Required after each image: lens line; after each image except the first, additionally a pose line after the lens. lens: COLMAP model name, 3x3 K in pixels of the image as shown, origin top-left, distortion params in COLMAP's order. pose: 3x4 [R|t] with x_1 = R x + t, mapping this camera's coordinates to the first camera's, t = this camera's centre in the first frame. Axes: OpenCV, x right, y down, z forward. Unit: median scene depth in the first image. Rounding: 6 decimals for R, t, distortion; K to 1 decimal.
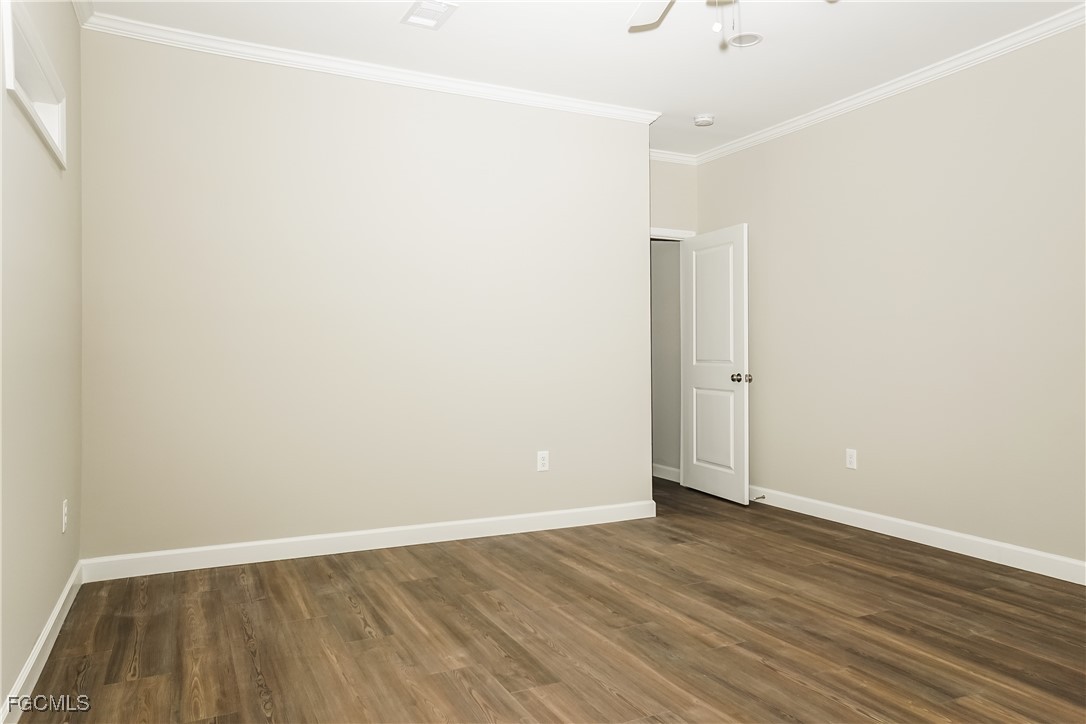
lens RADIAL K [[735.0, 0, 543.0], [0, 735.0, 362.0], [0, 0, 1]] dist [-0.000975, 0.004369]
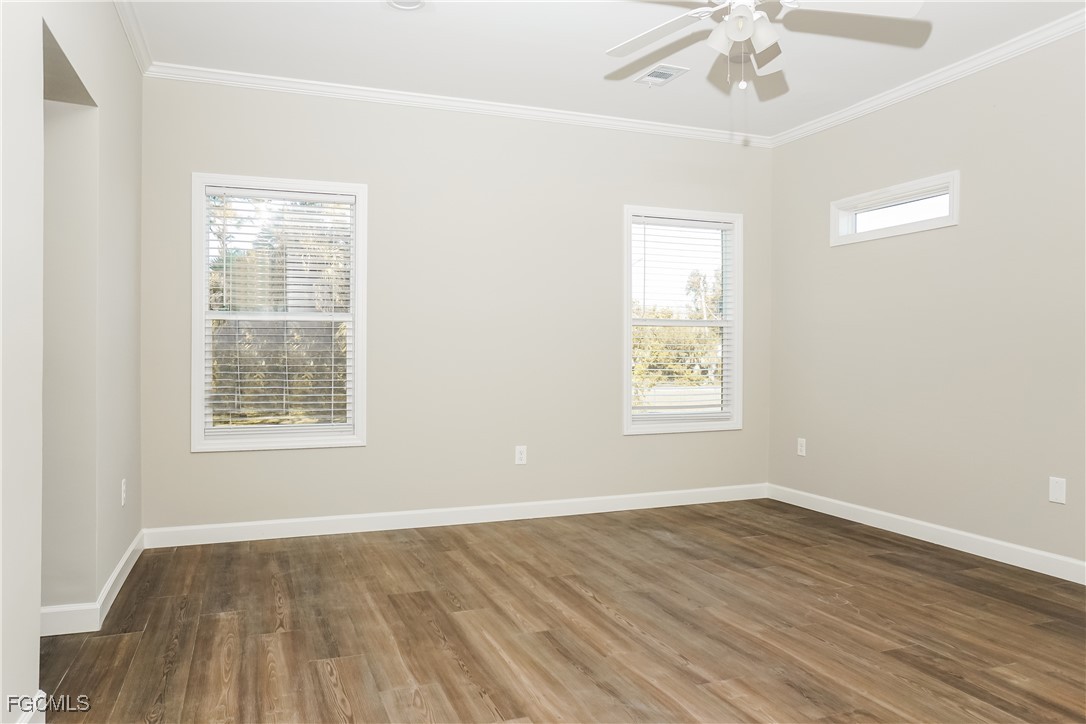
lens RADIAL K [[735.0, 0, 543.0], [0, 735.0, 362.0], [0, 0, 1]] dist [-0.000975, 0.004369]
pose [[-0.995803, -0.003314, 0.091460, 0.402137], [-0.002541, 0.999960, 0.008573, -0.011246], [-0.091485, 0.008305, -0.995772, 1.994734]]
